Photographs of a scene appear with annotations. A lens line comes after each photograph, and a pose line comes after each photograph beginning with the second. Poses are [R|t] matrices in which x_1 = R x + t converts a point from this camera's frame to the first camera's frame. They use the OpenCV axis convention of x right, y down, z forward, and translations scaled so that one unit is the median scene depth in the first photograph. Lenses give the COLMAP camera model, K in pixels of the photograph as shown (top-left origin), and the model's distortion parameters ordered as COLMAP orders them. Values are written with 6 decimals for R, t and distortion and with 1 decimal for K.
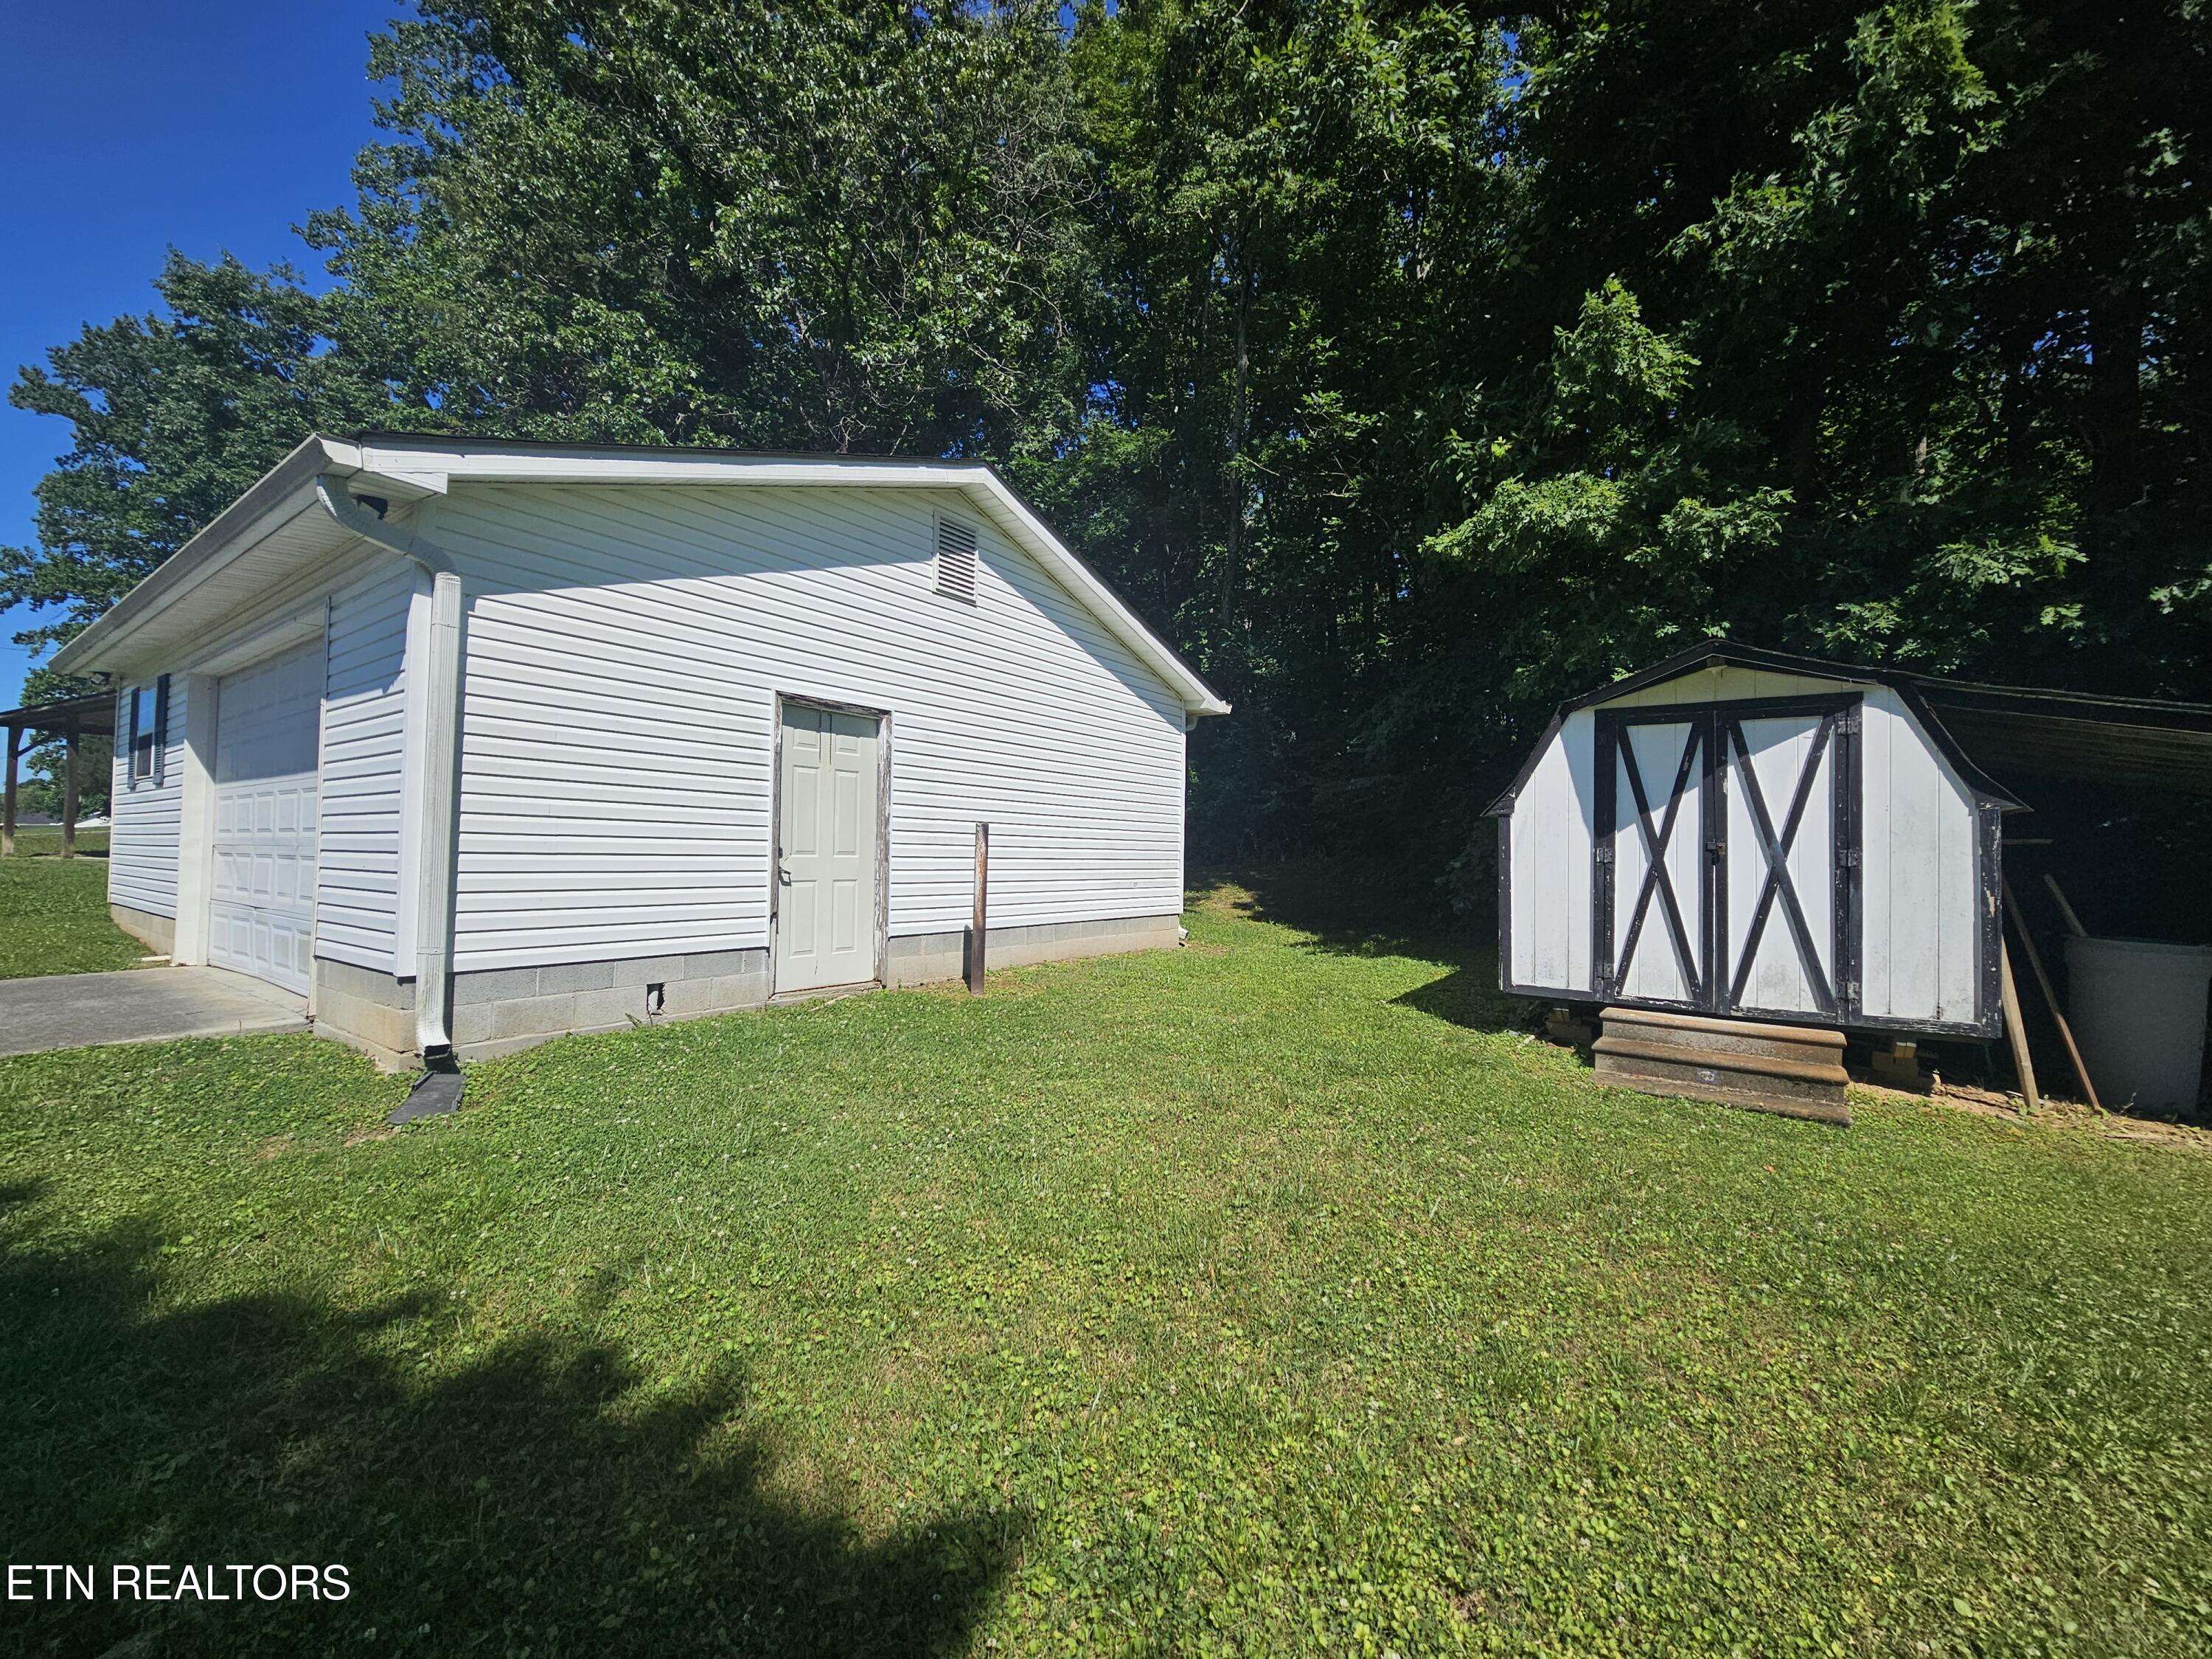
lens RADIAL K [[904.9, 0, 1109.4], [0, 904.9, 831.8], [0, 0, 1]] dist [-0.001916, 0.001010]
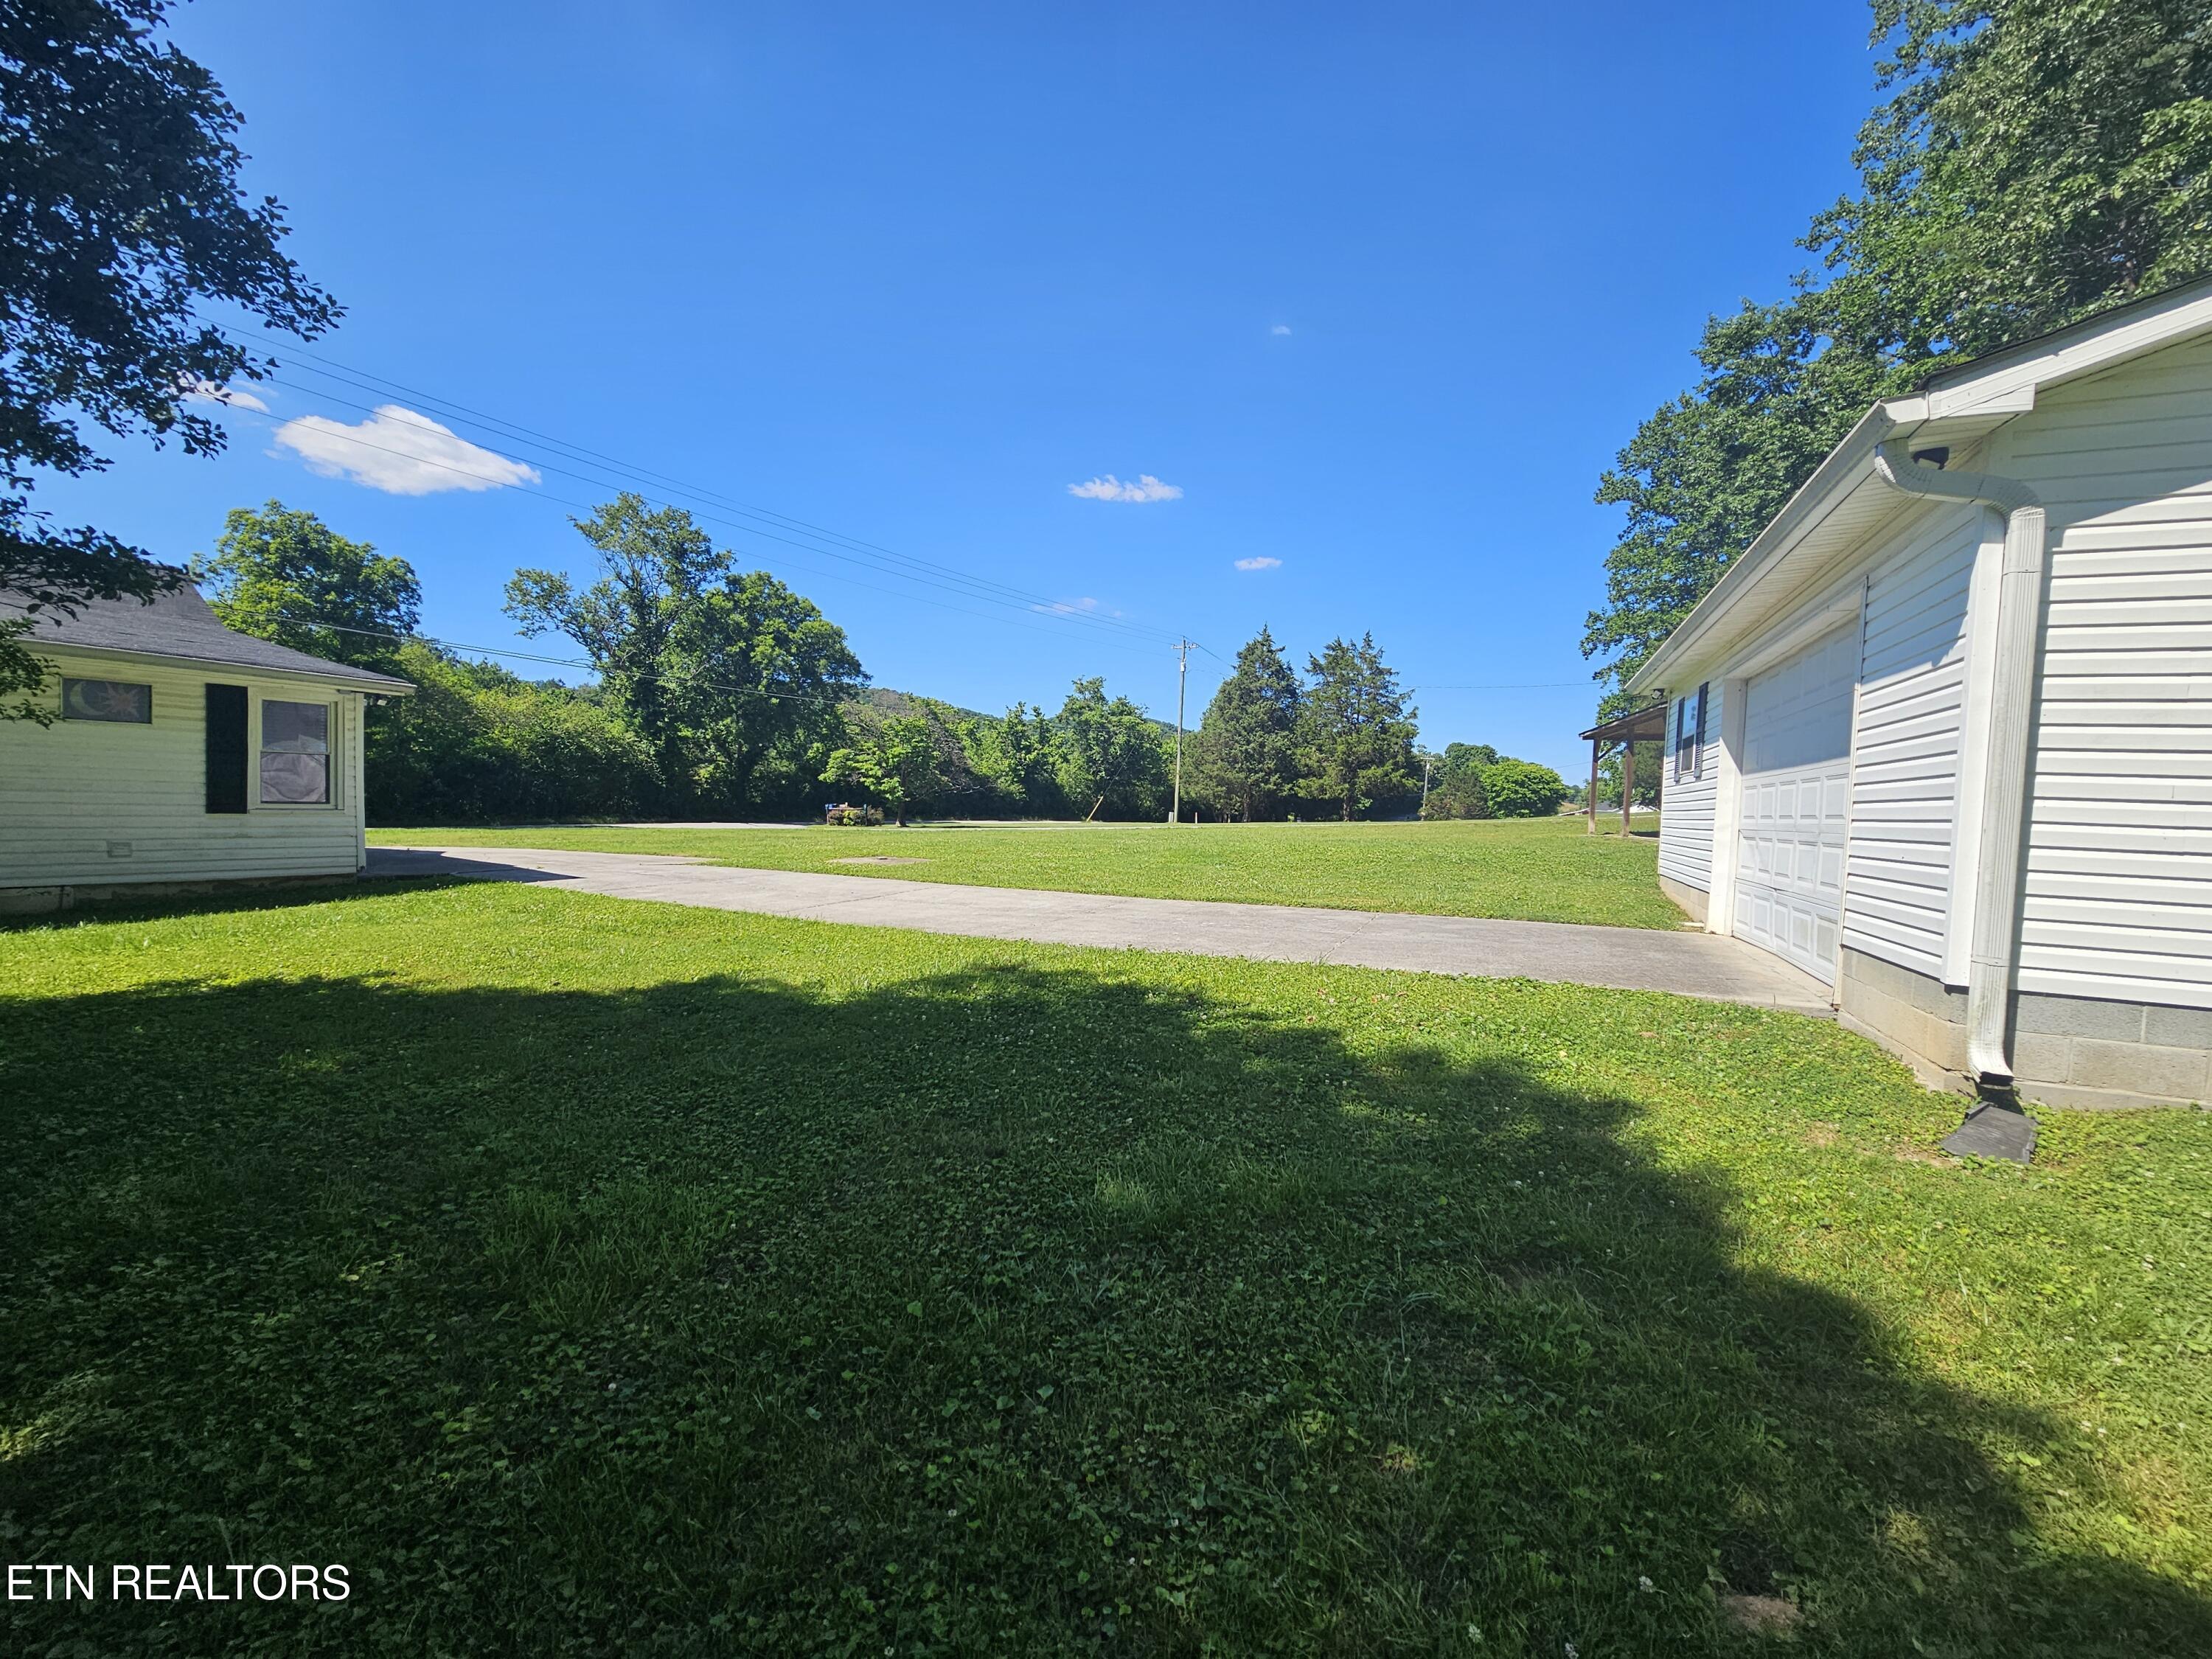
lens RADIAL K [[904.9, 0, 1109.4], [0, 904.9, 831.8], [0, 0, 1]] dist [-0.001916, 0.001010]
pose [[0.201415, 0.024698, -0.979195, -0.020754], [-0.010546, 0.999679, 0.023045, -0.000189], [0.979449, 0.005685, 0.201611, 0.003845]]
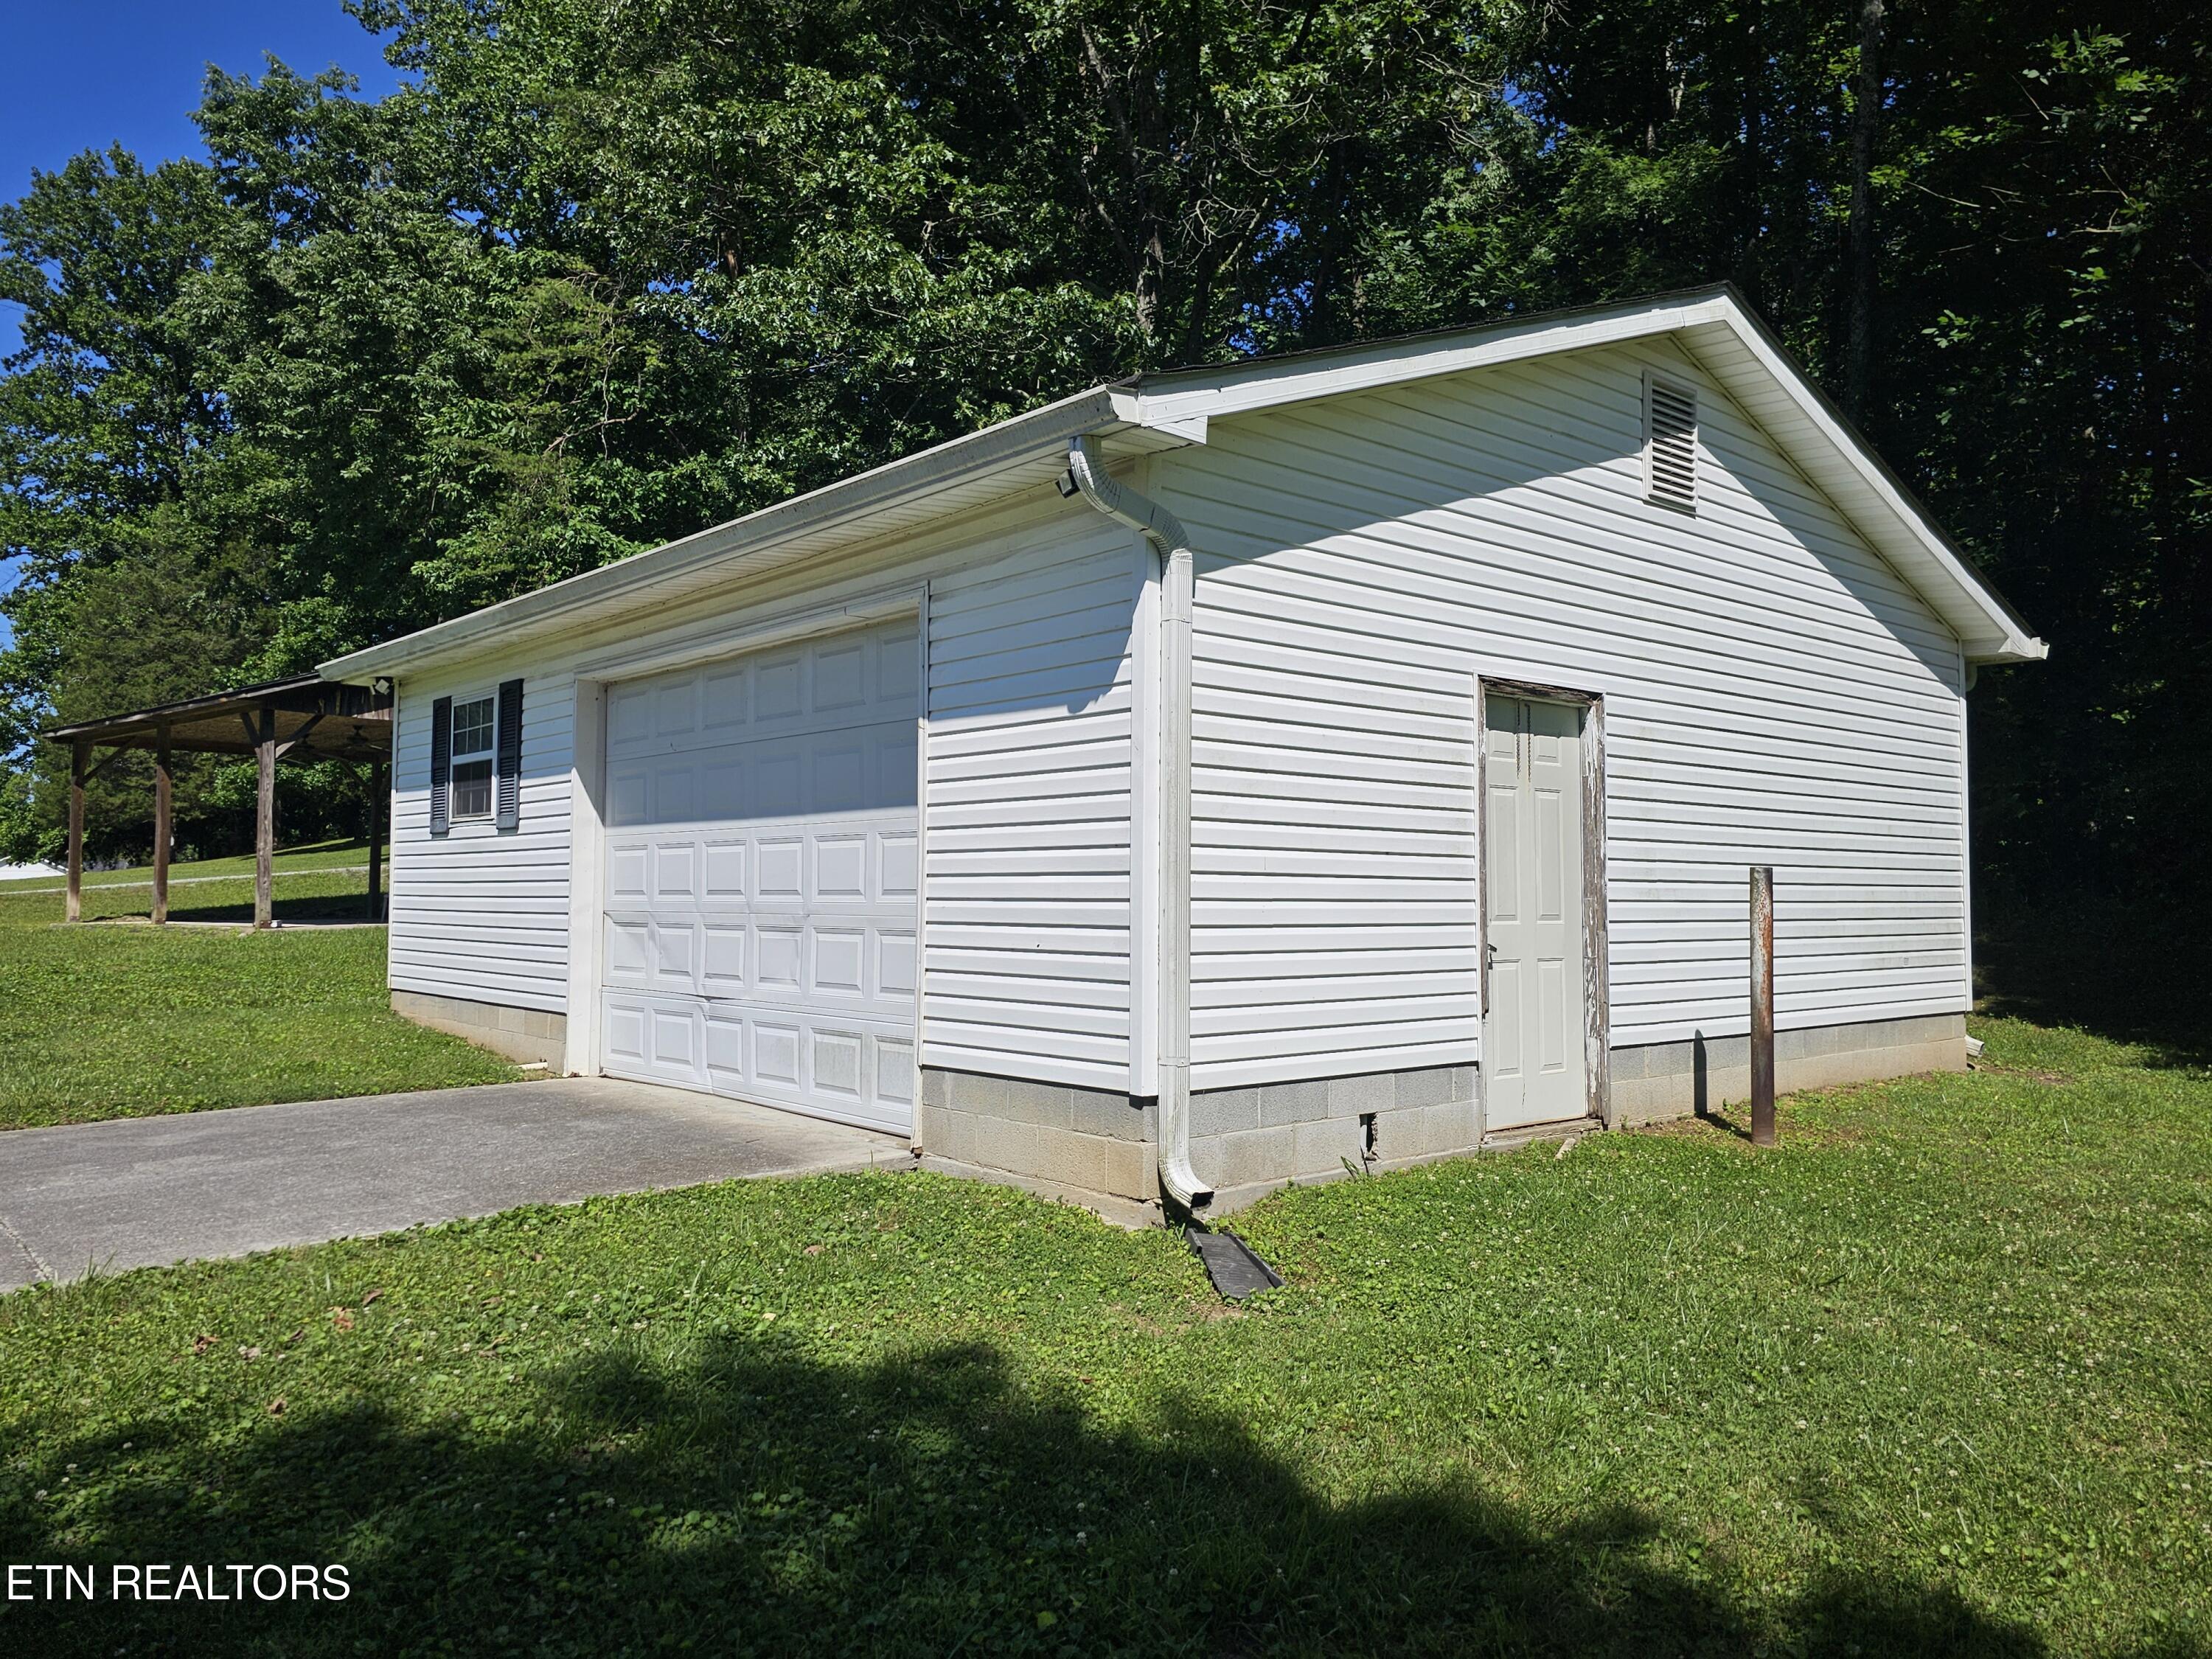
lens RADIAL K [[1568.2, 0, 1106.0], [0, 1568.2, 829.5], [0, 0, 1]] dist [0.038969, -0.002945]
pose [[0.970898, -0.021210, -0.238551, -0.119048], [0.016716, 0.999643, -0.020846, -0.007623], [0.238908, 0.016252, 0.970906, -0.061241]]
